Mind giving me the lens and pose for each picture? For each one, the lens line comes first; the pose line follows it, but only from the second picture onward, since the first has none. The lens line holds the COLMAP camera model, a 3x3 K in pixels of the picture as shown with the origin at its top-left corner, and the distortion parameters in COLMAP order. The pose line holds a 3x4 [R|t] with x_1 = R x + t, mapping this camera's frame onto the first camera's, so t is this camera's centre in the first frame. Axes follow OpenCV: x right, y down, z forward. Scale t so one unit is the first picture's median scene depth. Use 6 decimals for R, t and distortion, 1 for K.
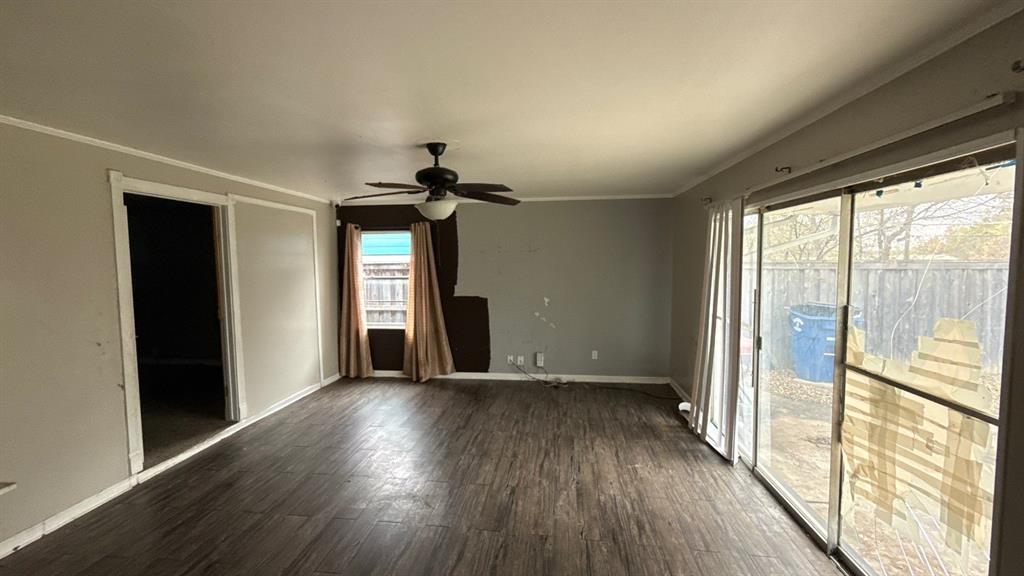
lens RADIAL K [[407.7, 0, 511.5], [0, 407.7, 287.5], [0, 0, 1]] dist [-0.005315, 0.000569]
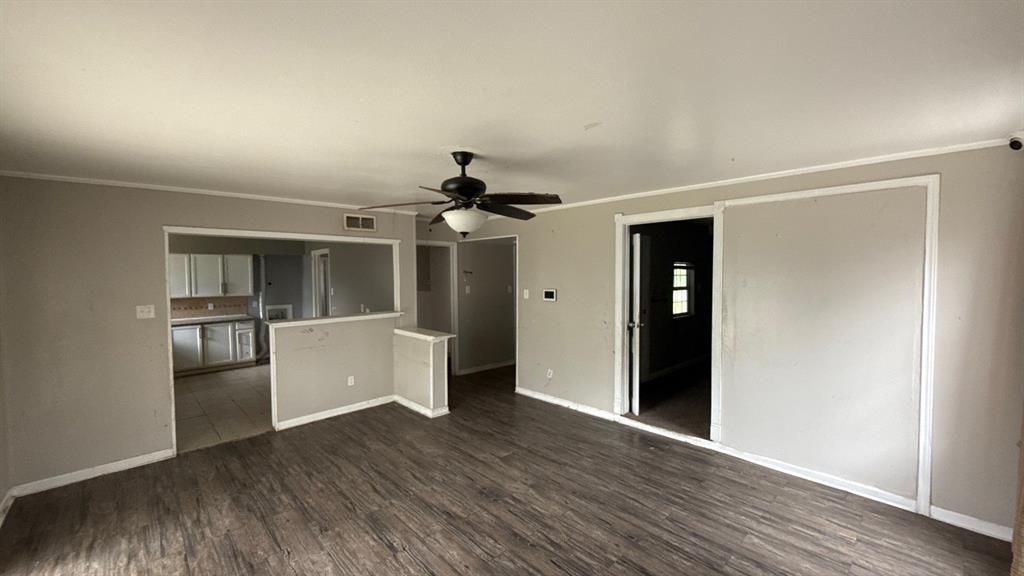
lens RADIAL K [[407.7, 0, 513.8], [0, 407.7, 287.6], [0, 0, 1]] dist [-0.005315, 0.000569]
pose [[-0.635667, 0.041026, -0.770872, 0.537307], [-0.041806, 0.995292, 0.087443, -0.141932], [0.770830, 0.087812, -0.630959, 1.908376]]
